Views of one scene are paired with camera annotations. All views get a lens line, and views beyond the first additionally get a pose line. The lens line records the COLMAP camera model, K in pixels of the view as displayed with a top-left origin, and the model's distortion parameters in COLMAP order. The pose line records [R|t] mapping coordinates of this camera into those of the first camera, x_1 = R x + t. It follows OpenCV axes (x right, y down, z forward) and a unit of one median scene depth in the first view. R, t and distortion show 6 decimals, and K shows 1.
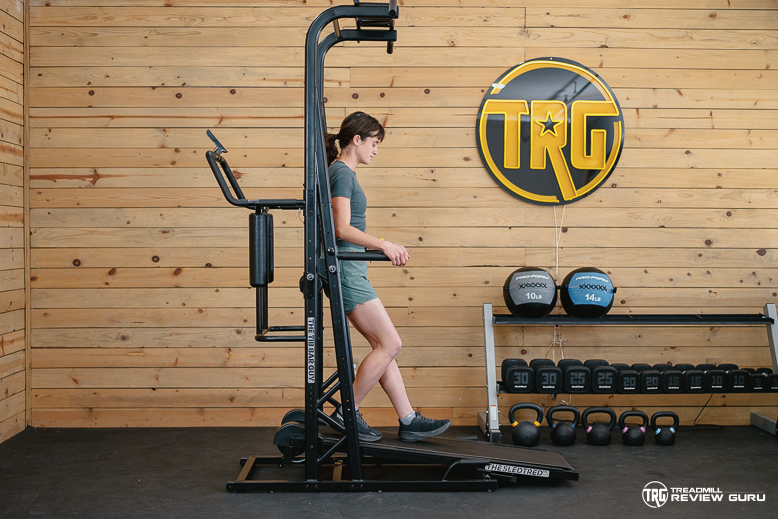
lens RADIAL K [[1169.1, 0, 387.8], [0, 1169.1, 250.9], [0, 0, 1]] dist [-0.023192, 0.040345]
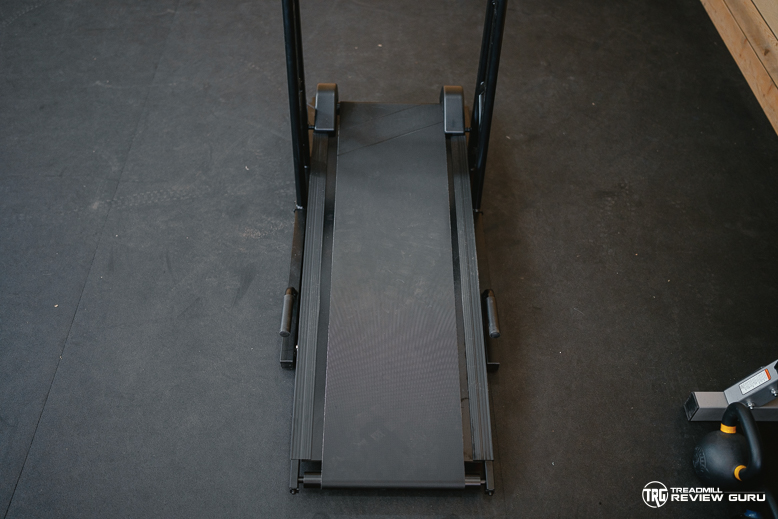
lens RADIAL K [[746.1, 0, 389.0], [0, 746.1, 259.5], [0, 0, 1]] dist [-0.040745, 0.150893]
pose [[-0.020999, 0.753214, -0.657440, 0.232701], [-0.033236, 0.656696, 0.753423, -0.104642], [0.999227, 0.037672, 0.011244, 0.792855]]
